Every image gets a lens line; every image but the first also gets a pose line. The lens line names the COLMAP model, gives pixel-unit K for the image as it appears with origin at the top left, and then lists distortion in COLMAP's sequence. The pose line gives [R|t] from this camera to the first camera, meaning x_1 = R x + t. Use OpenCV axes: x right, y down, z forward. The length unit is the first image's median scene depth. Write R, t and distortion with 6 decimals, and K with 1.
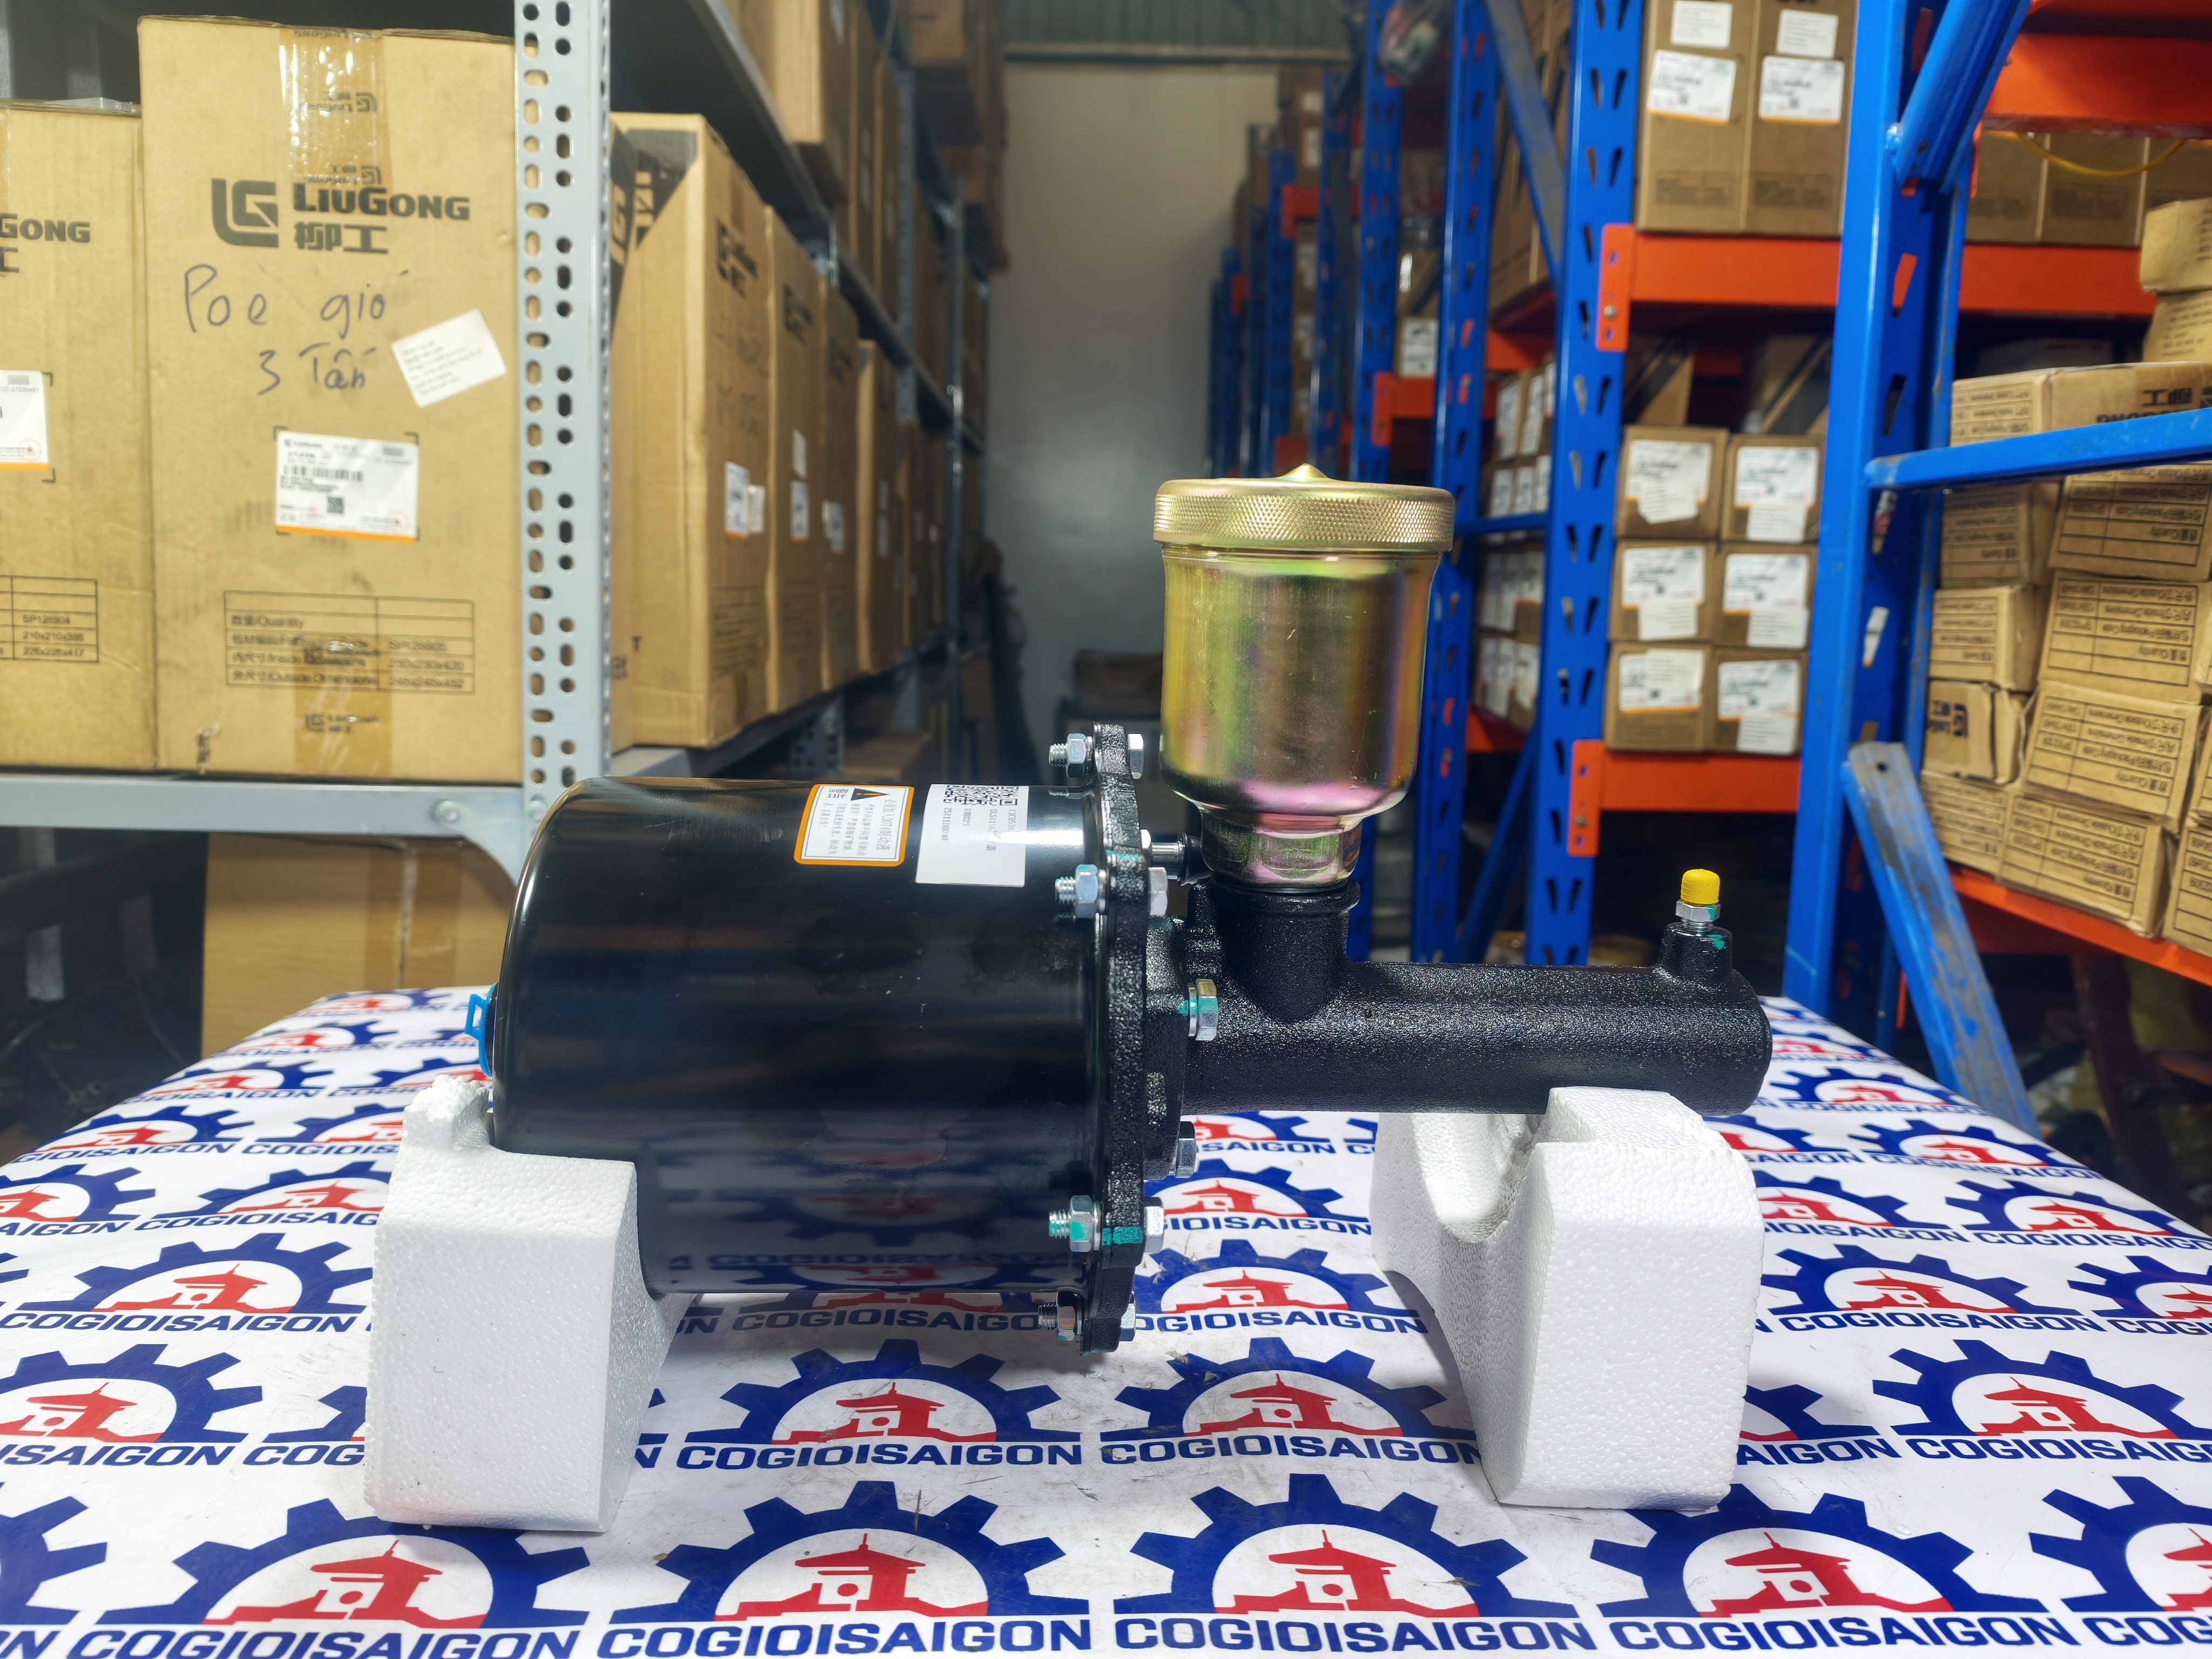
lens RADIAL K [[1498.5, 0, 1096.9], [0, 1498.5, 801.6], [0, 0, 1]] dist [0.001770, -0.008124]
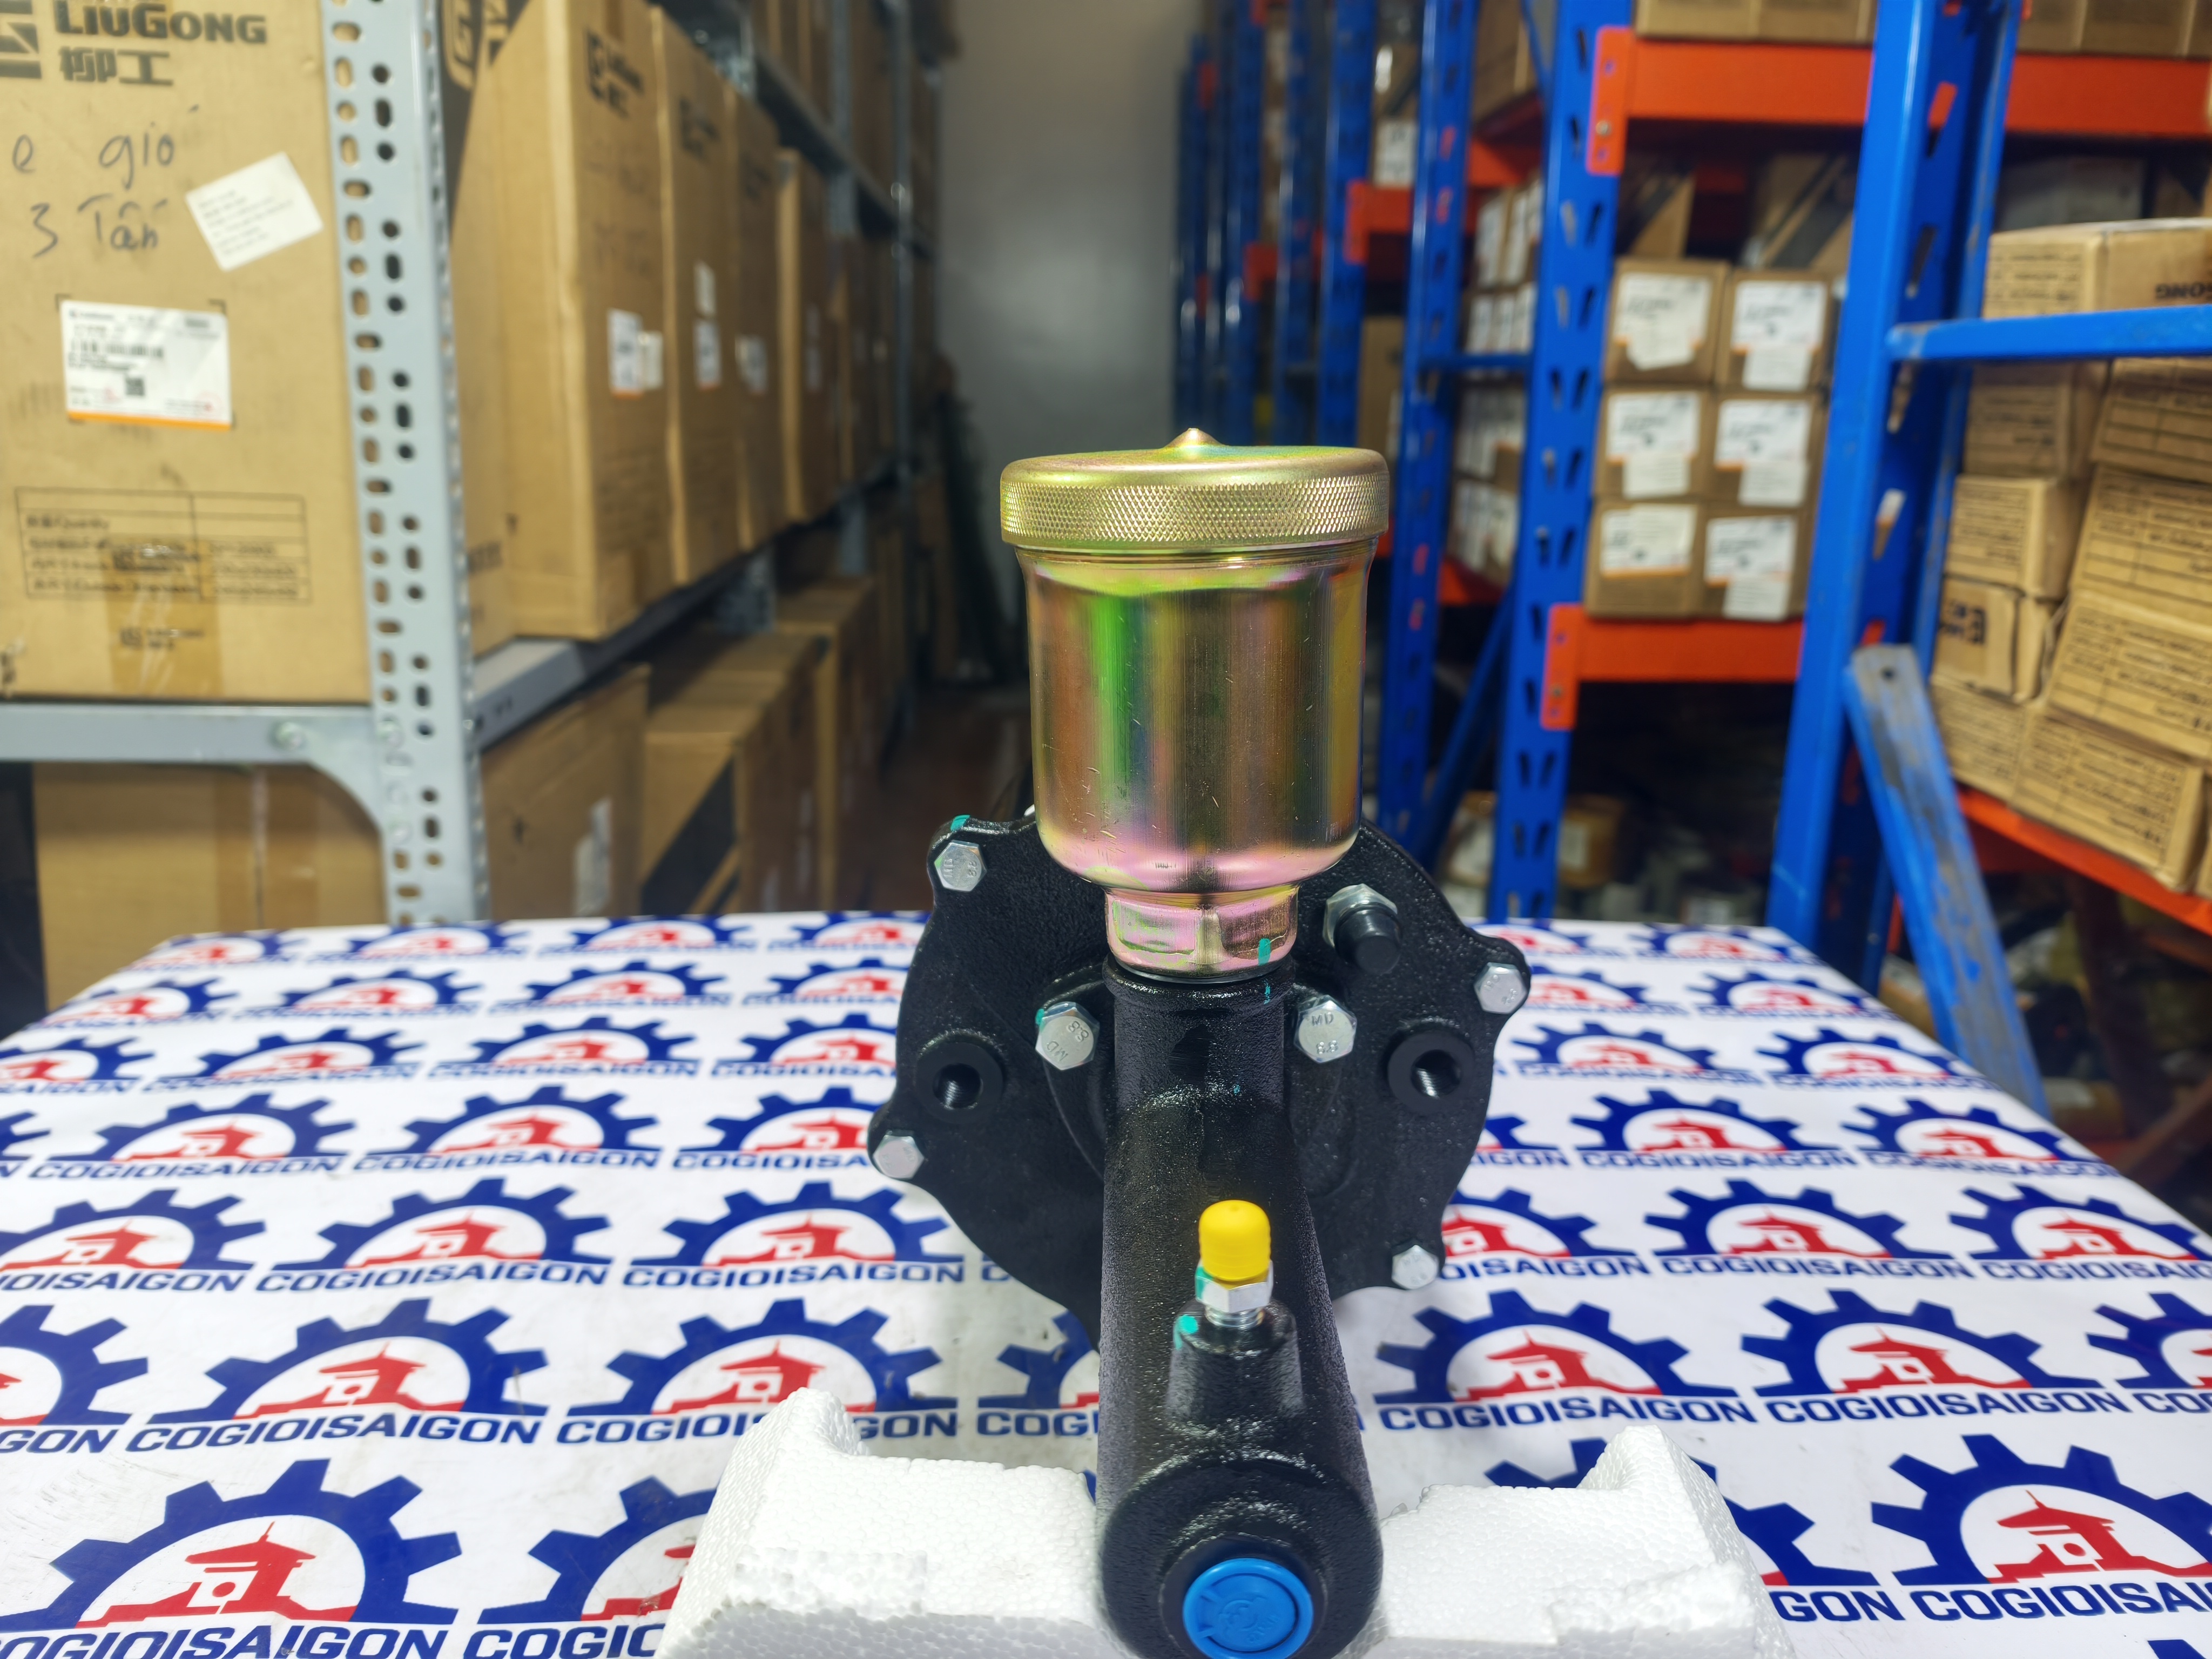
lens RADIAL K [[1492.5, 0, 1105.2], [0, 1492.5, 758.7], [0, 0, 1]] dist [-0.013338, 0.001083]
pose [[0.999815, -0.008773, 0.017133, 0.036637], [0.006836, 0.993909, 0.109993, -0.074871], [-0.017994, -0.109856, 0.993785, 0.113454]]
